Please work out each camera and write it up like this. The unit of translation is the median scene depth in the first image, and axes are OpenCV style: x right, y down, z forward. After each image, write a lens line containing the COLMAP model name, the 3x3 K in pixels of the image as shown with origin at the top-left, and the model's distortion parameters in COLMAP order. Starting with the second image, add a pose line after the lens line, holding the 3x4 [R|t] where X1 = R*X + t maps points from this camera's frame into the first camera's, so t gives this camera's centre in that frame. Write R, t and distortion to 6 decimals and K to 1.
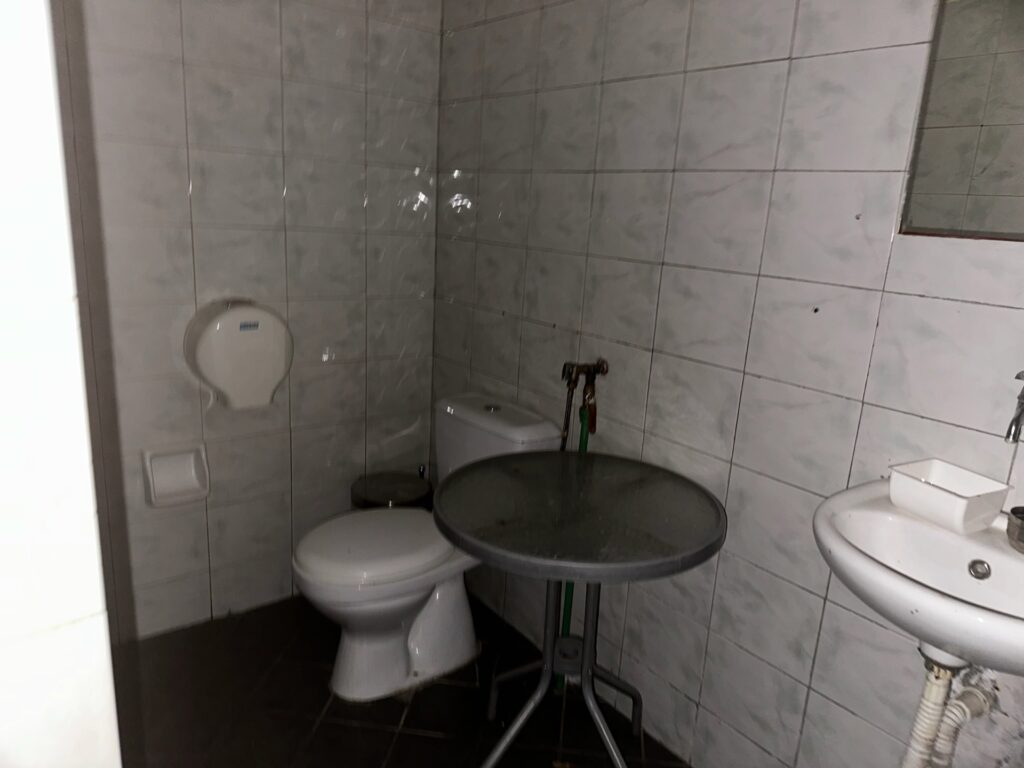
lens RADIAL K [[731.7, 0, 511.7], [0, 731.7, 393.1], [0, 0, 1]] dist [0.029653, -0.039267]
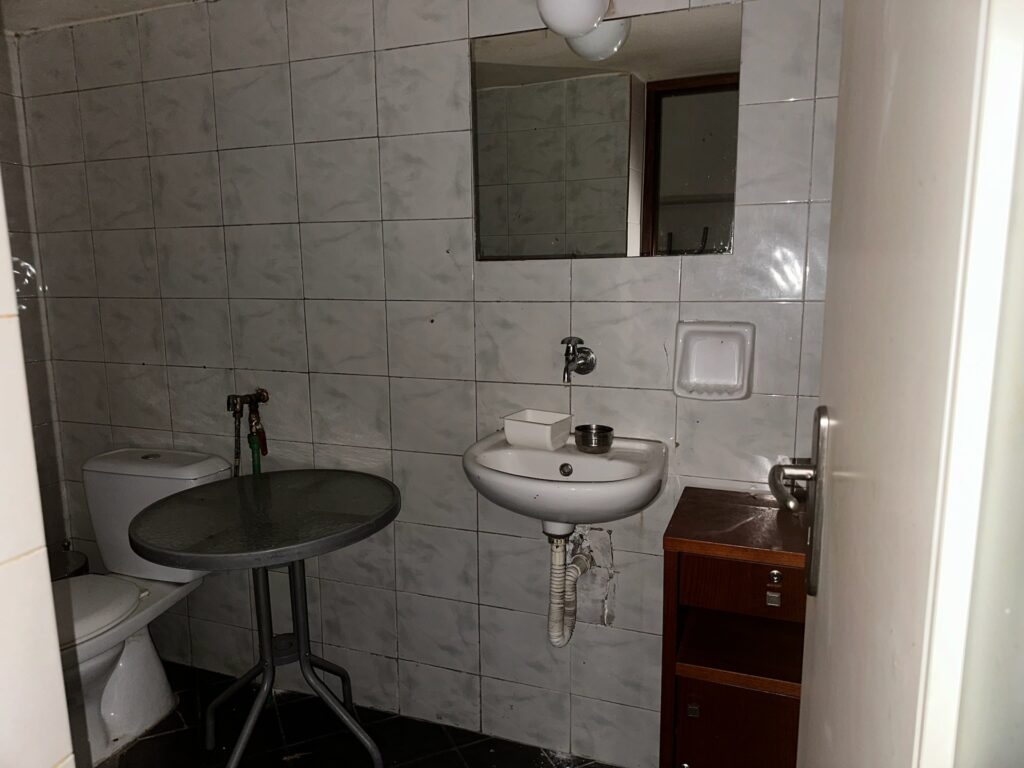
lens RADIAL K [[711.9, 0, 513.2], [0, 711.9, 378.8], [0, 0, 1]] dist [0.118428, -0.179848]
pose [[0.848978, -0.145388, 0.508035, -0.127517], [0.187555, 0.981717, -0.032477, 0.056061], [-0.494025, 0.122857, 0.860724, -0.170882]]
